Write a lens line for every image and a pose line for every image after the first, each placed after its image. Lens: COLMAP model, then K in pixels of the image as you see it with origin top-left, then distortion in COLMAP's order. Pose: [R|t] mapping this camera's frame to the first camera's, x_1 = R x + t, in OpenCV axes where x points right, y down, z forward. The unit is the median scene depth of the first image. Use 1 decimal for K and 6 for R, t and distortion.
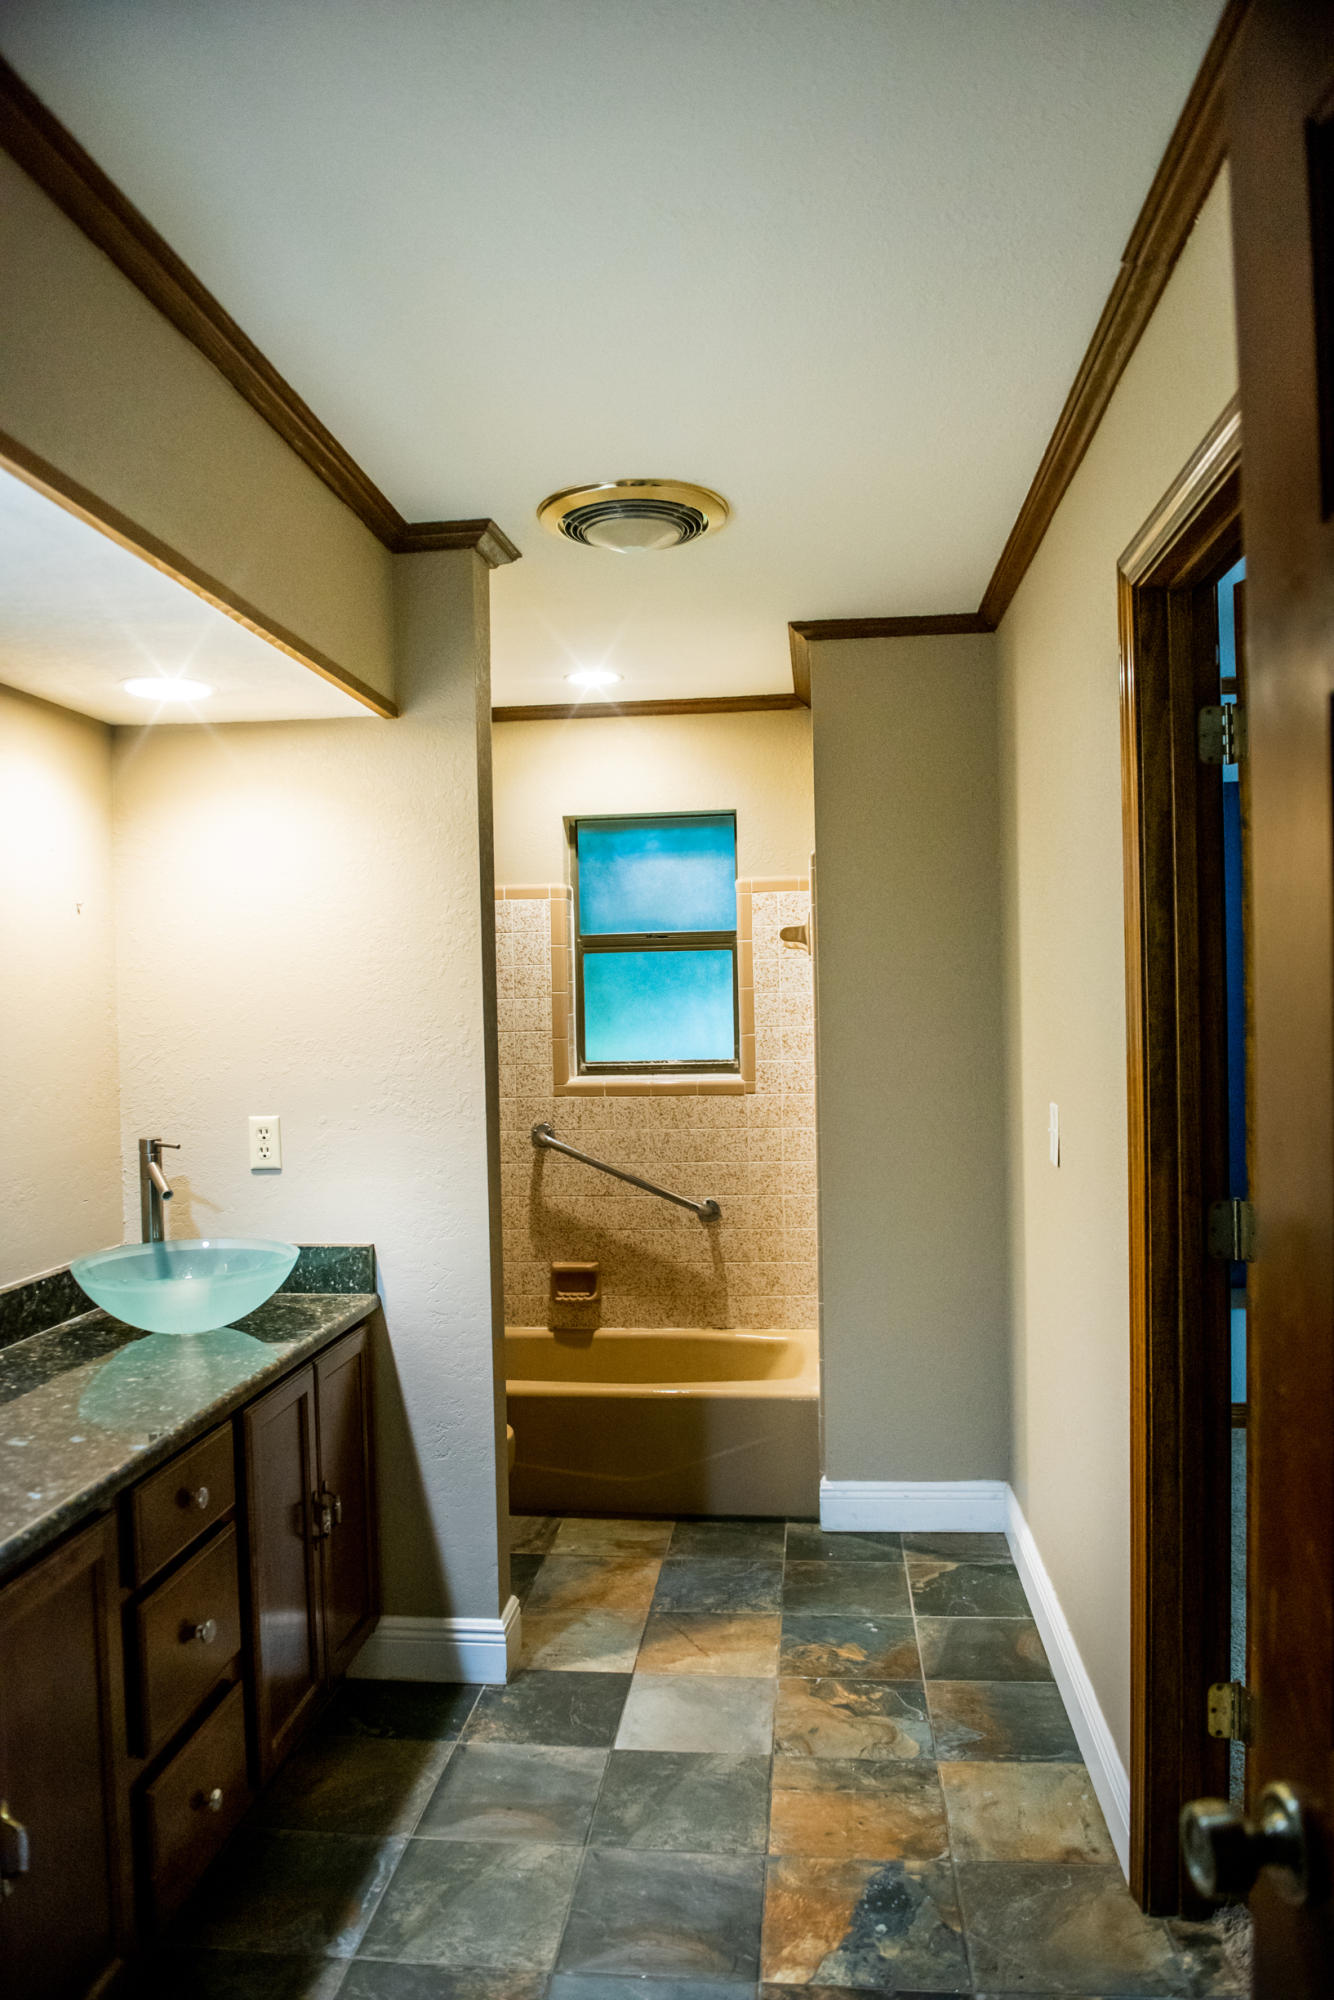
lens RADIAL K [[1357.4, 0, 667.0], [0, 1357.4, 1000.0], [0, 0, 1]] dist [-0.046347, -0.004850]
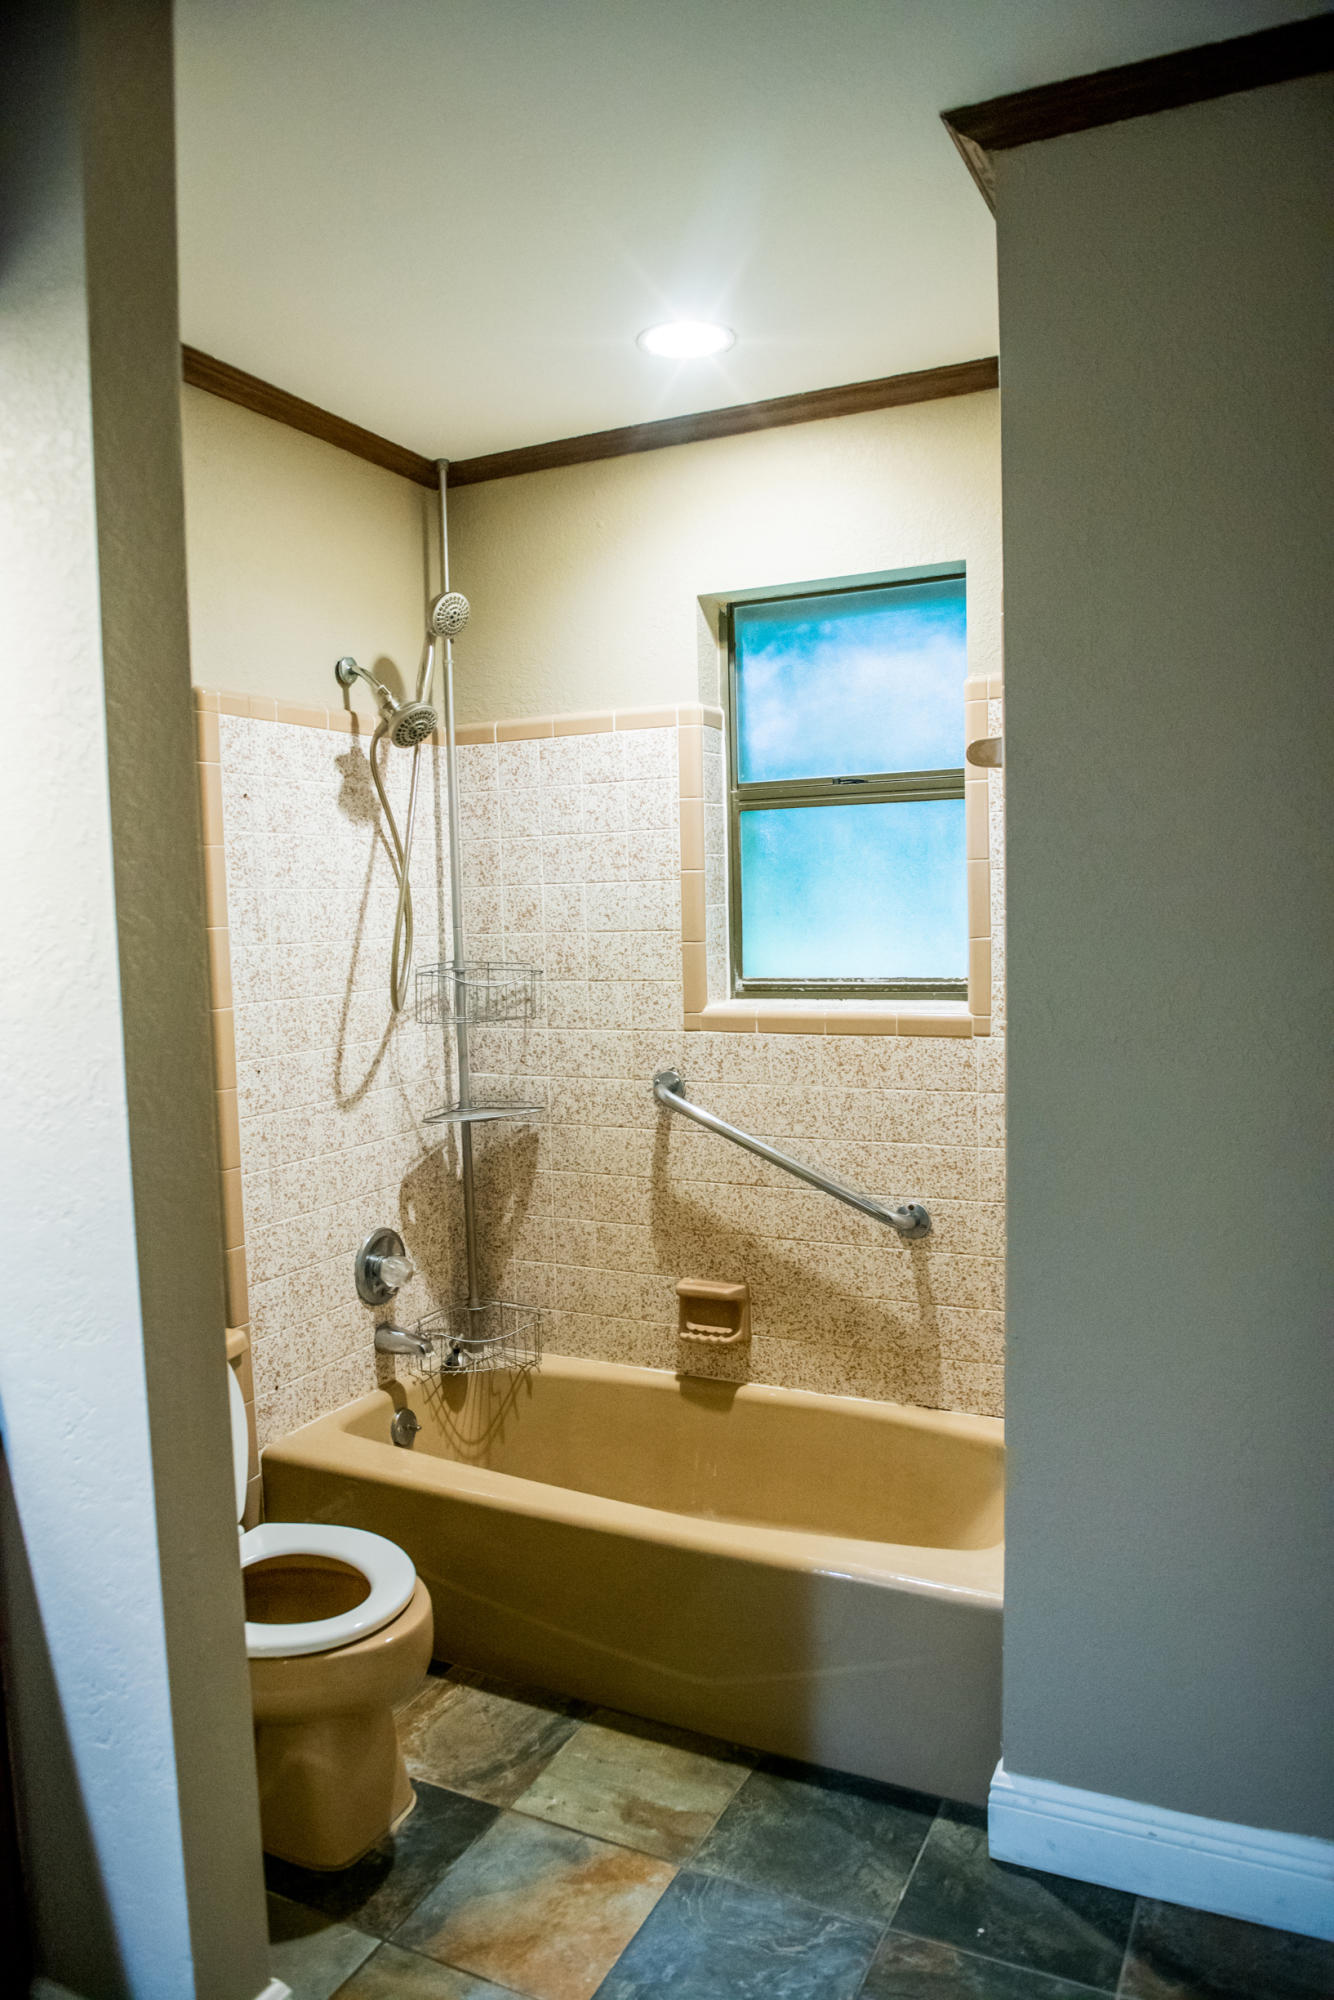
lens RADIAL K [[1357.4, 0, 667.0], [0, 1357.4, 1000.0], [0, 0, 1]] dist [-0.046347, -0.004850]
pose [[0.938517, 0.021219, -0.344581, 0.136080], [0.006056, 0.996944, 0.077884, 0.005145], [0.345180, -0.075182, 0.935520, 0.385053]]
